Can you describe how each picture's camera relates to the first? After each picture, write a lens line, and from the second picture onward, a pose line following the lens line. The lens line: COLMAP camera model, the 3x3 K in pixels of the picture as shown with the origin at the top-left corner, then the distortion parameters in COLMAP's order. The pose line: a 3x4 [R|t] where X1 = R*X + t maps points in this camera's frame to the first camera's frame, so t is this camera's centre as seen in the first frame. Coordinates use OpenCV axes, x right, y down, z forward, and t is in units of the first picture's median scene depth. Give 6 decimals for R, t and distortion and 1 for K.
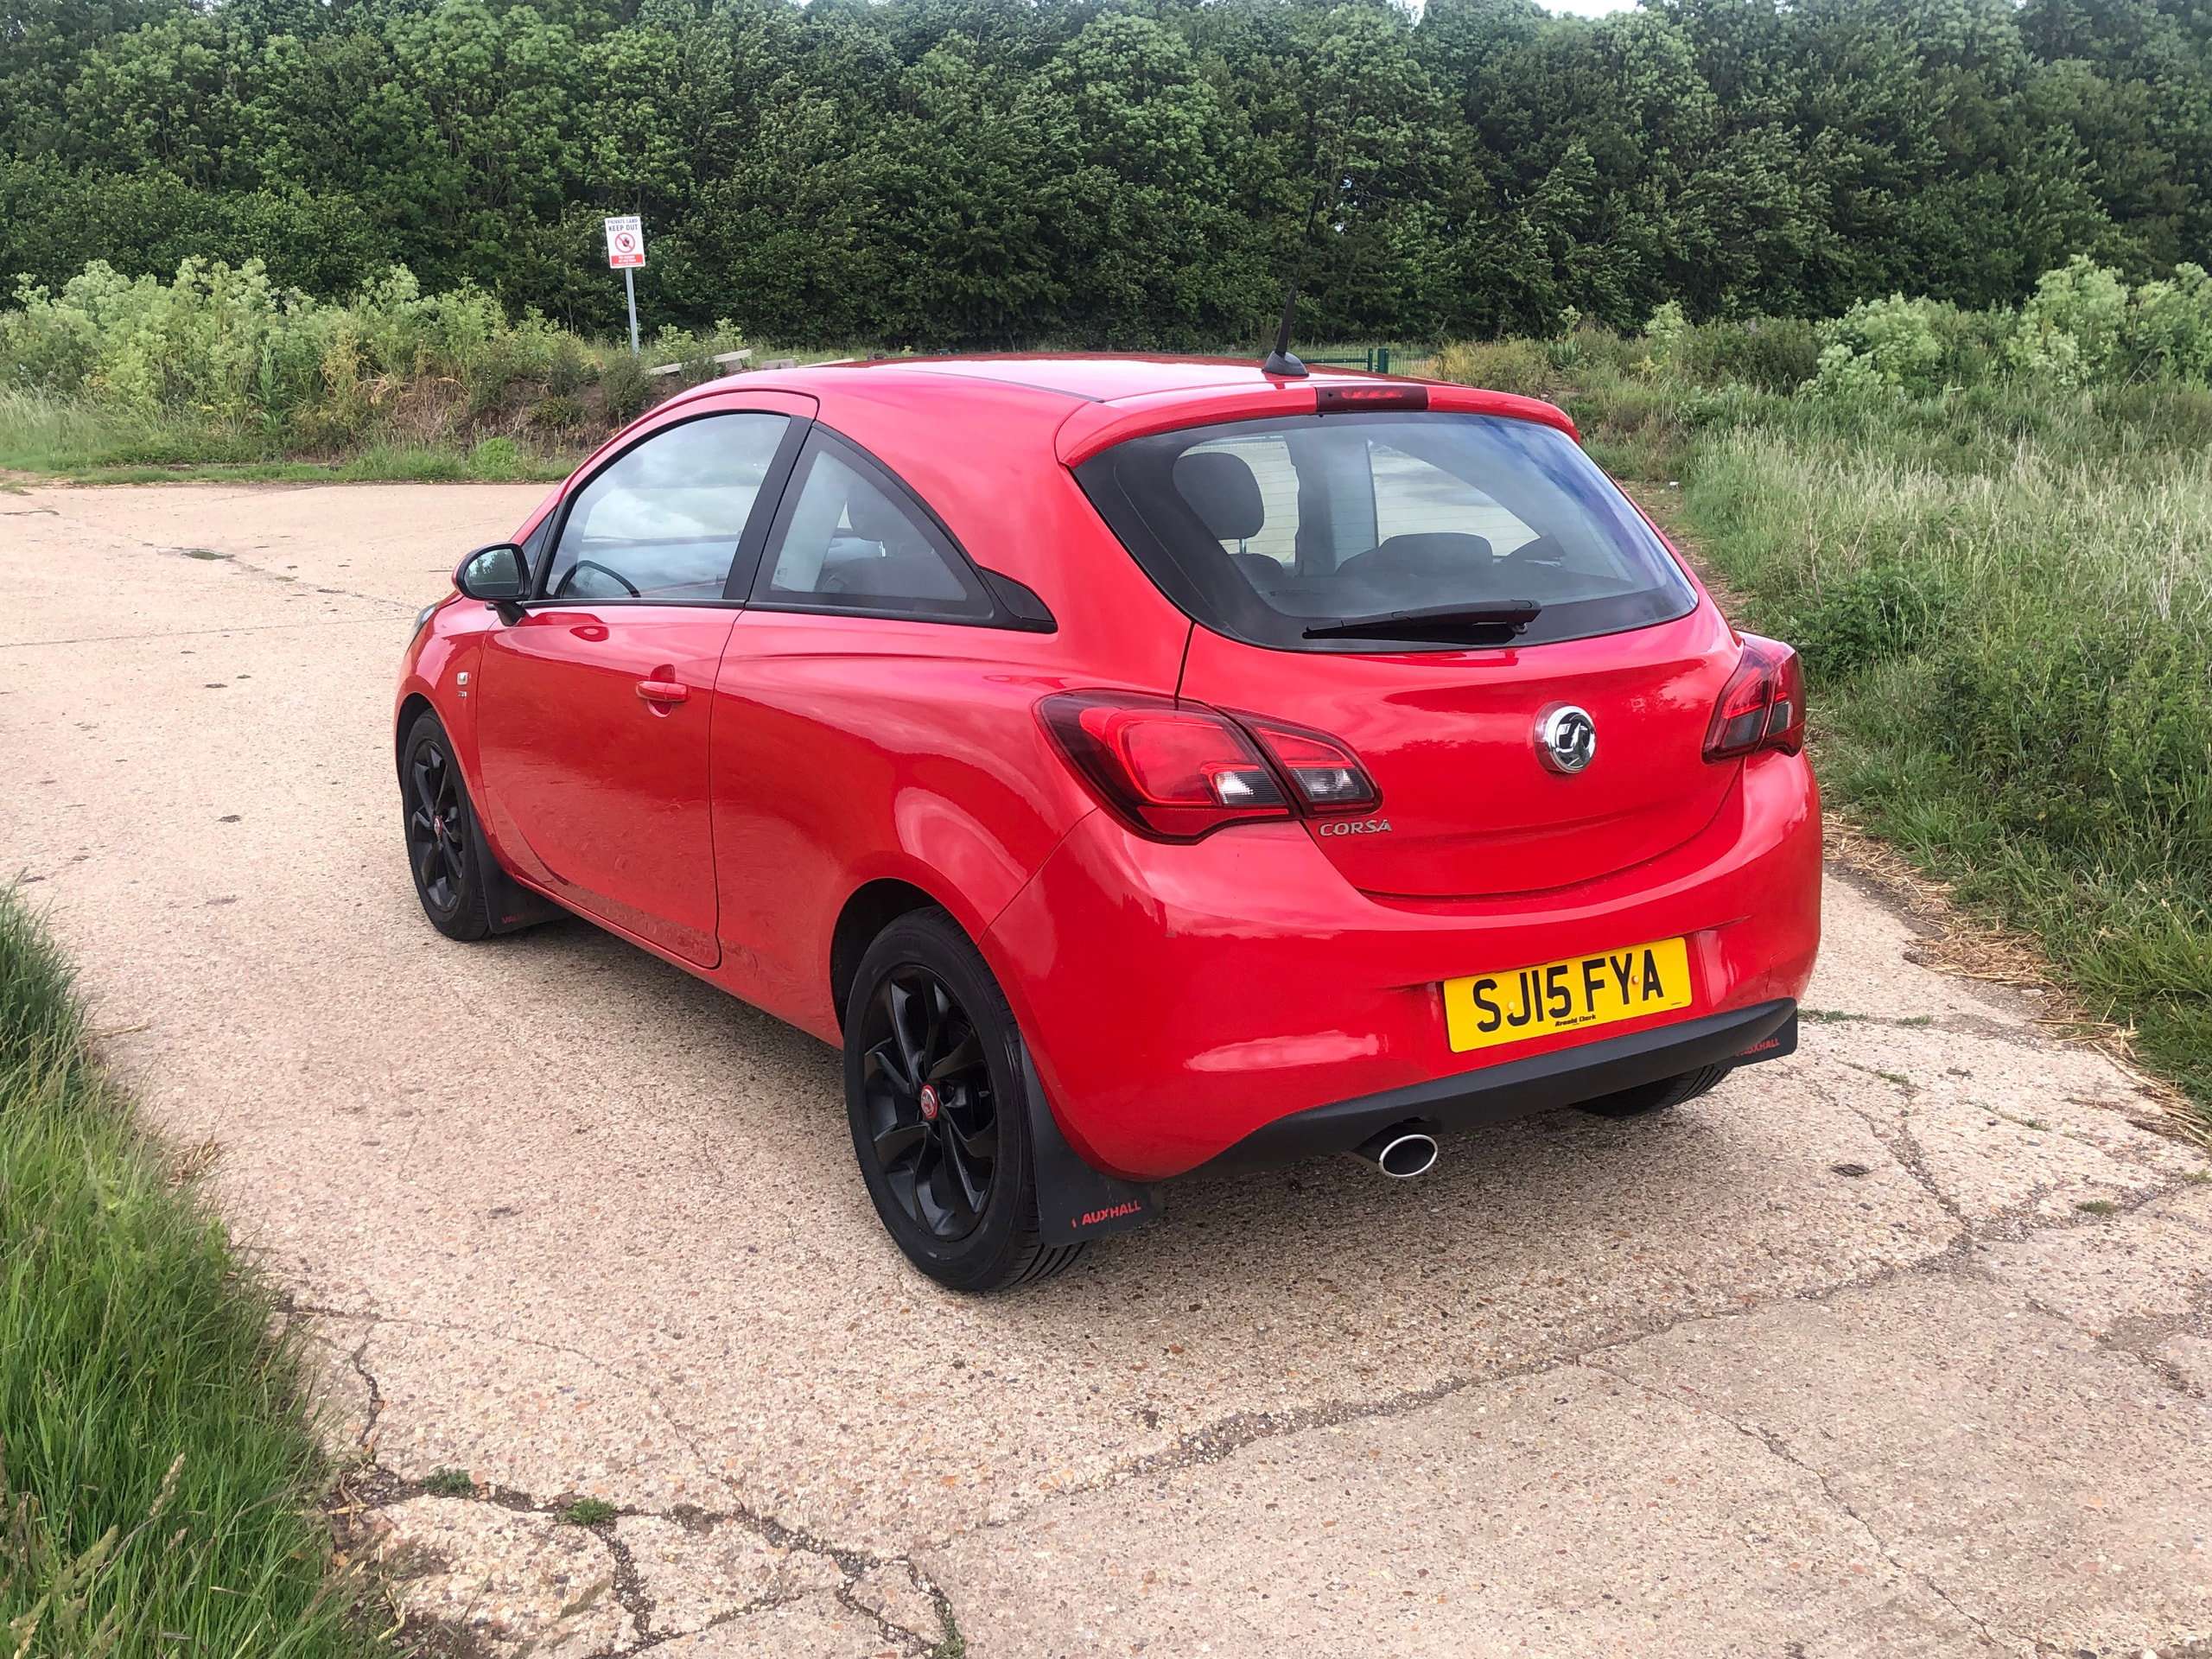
lens RADIAL K [[2106.6, 0, 1099.0], [0, 2106.6, 820.3], [0, 0, 1]] dist [0.070651, -0.122834]
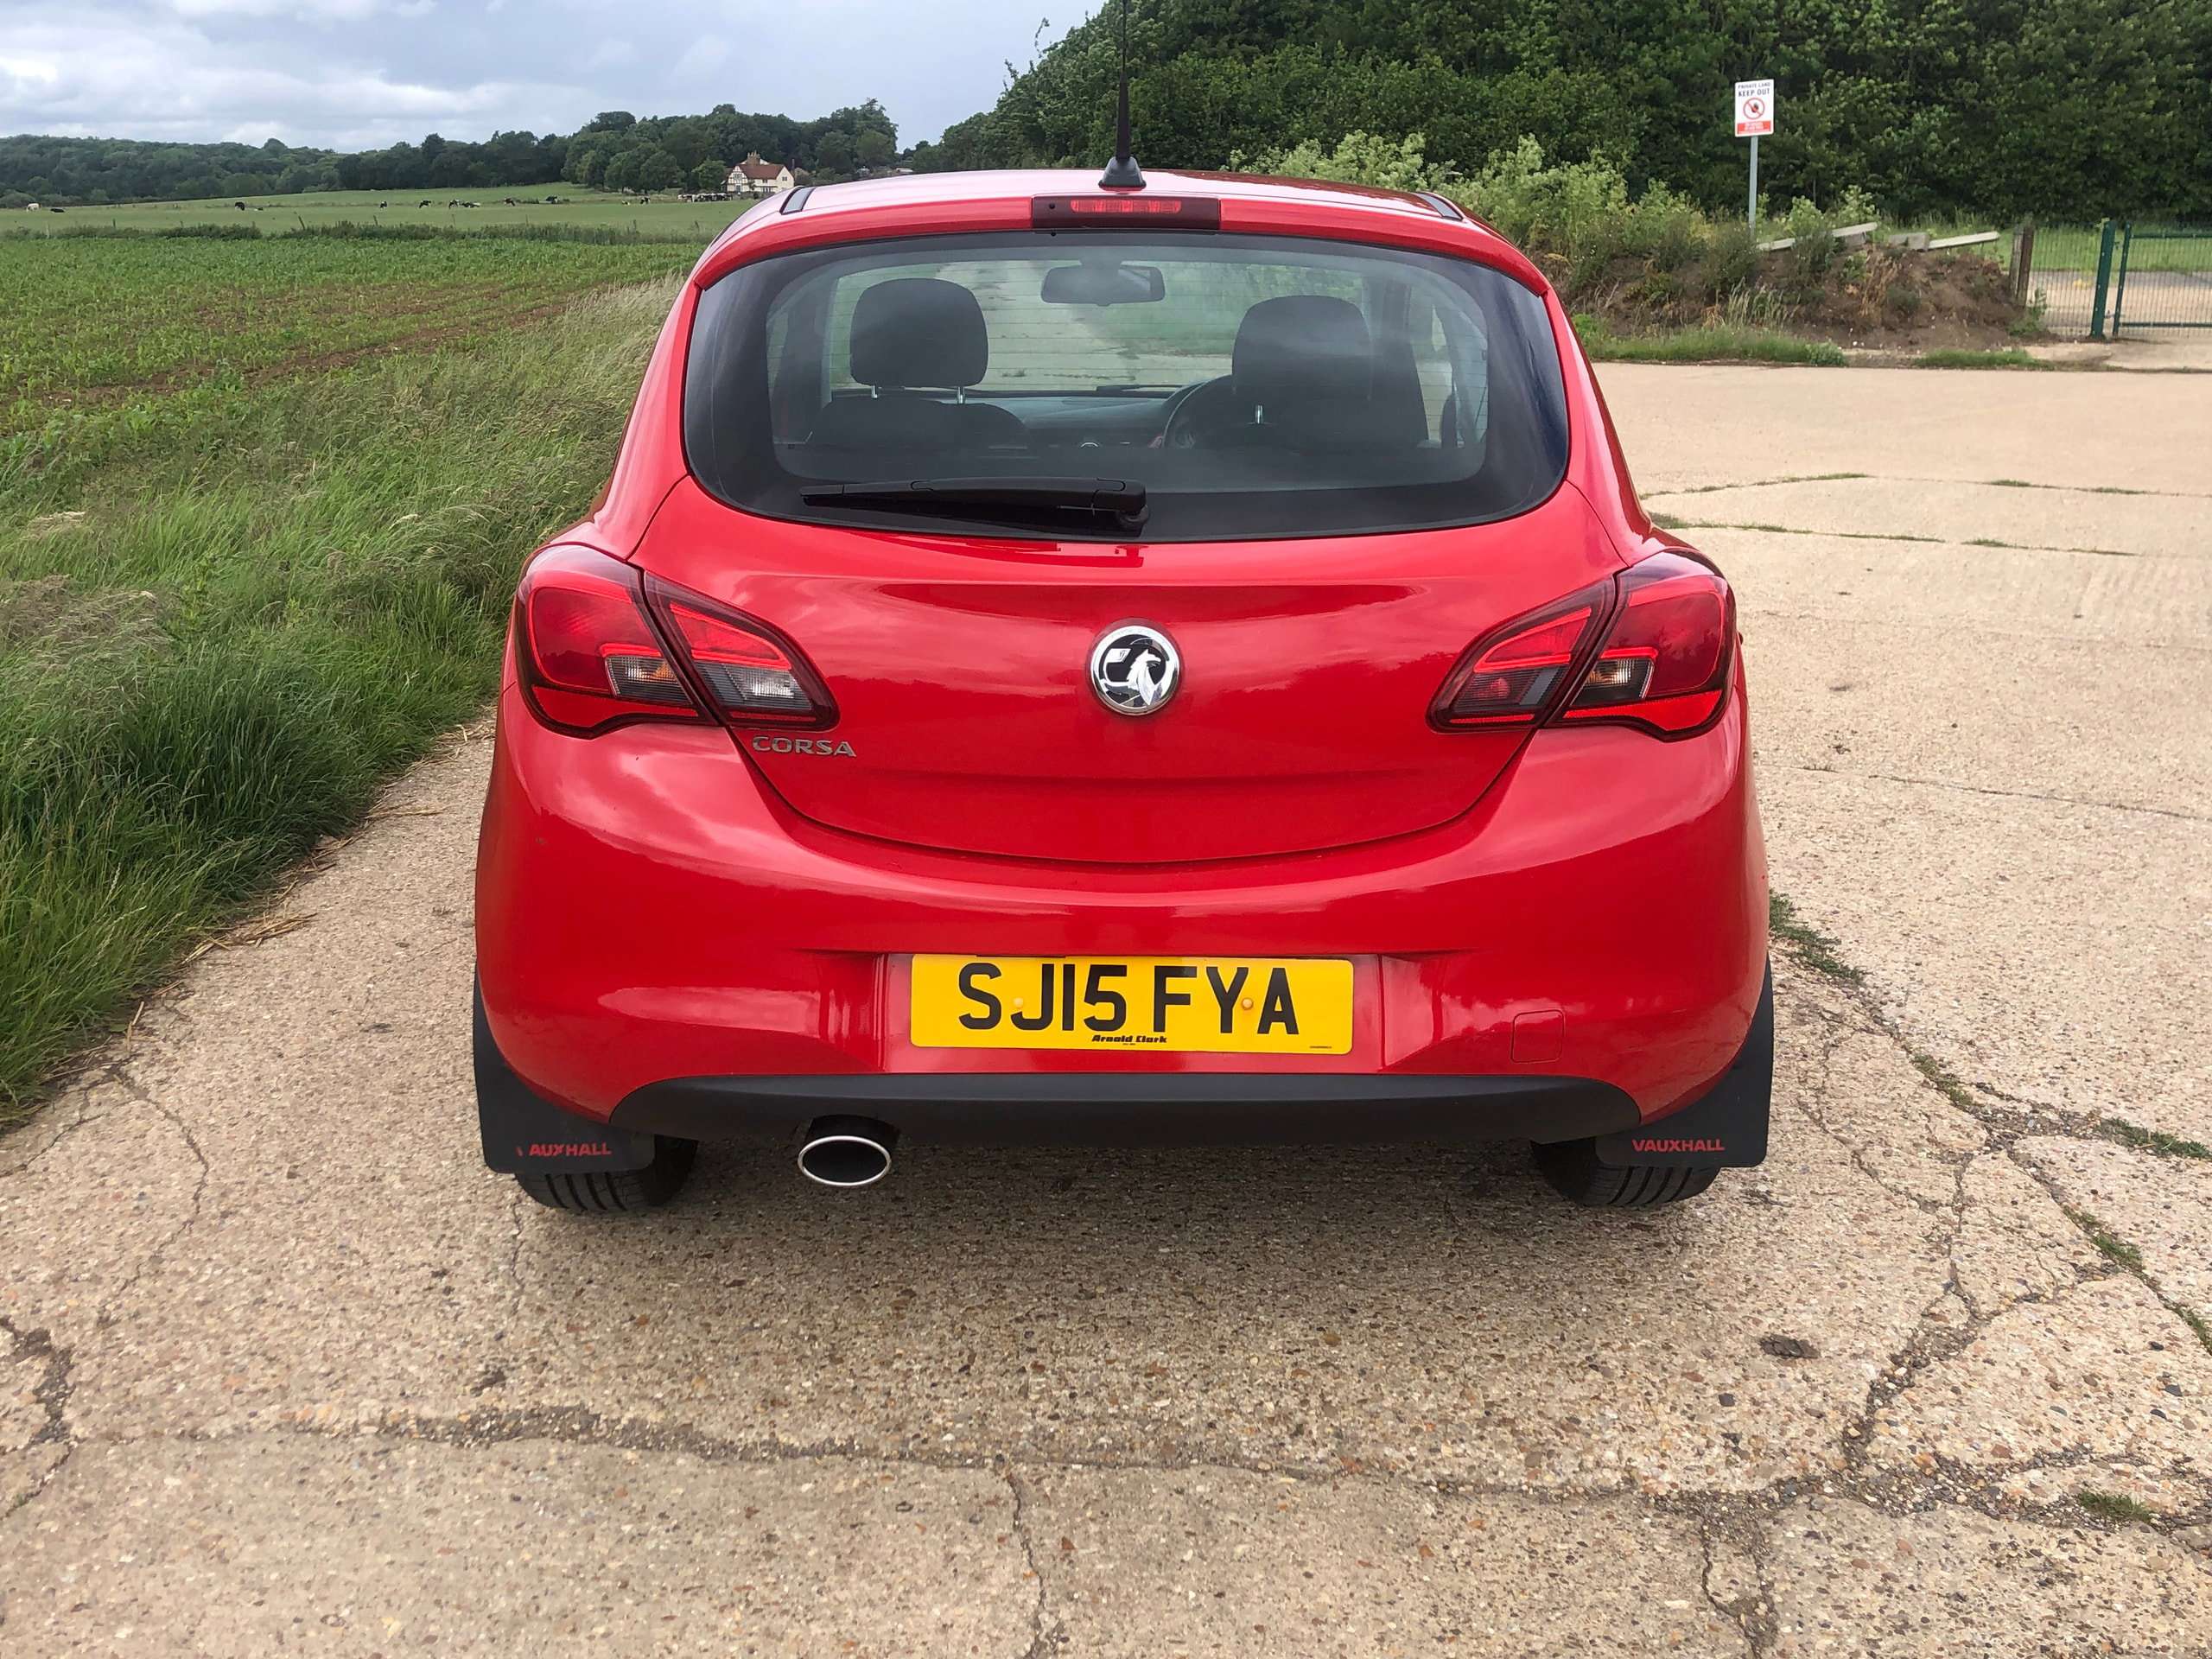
lens RADIAL K [[2161.1, 0, 1055.3], [0, 2161.1, 782.6], [0, 0, 1]] dist [0.005474, 0.013144]
pose [[0.852045, 0.135594, -0.505602, 0.570700], [-0.118923, 0.990754, 0.065293, -0.043373], [0.509781, 0.004495, 0.860293, 0.311397]]
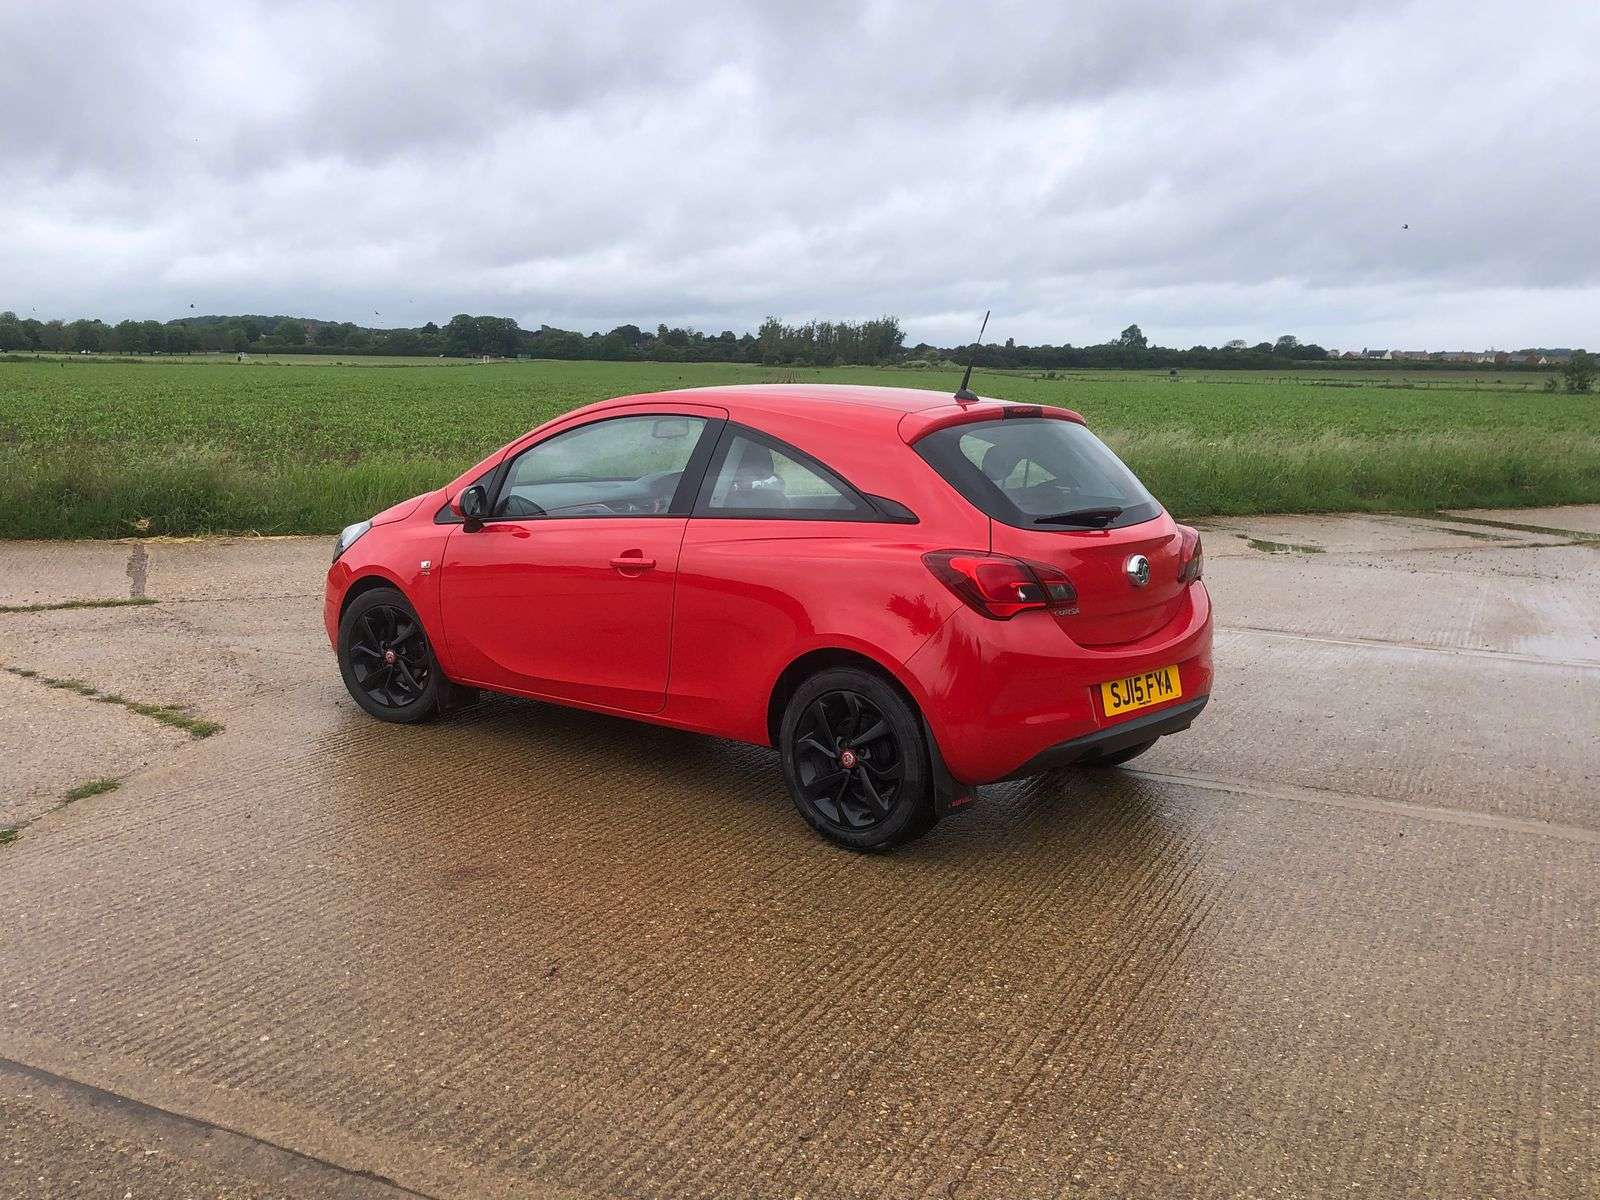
lens RADIAL K [[1499.2, 0, 806.6], [0, 1499.2, 649.5], [0, 0, 1]] dist [0.083652, -0.145782]
pose [[0.962119, -0.034274, 0.270467, -0.501892], [0.041046, 0.998968, -0.019421, 0.055427], [-0.269523, 0.029786, 0.962533, -0.364359]]
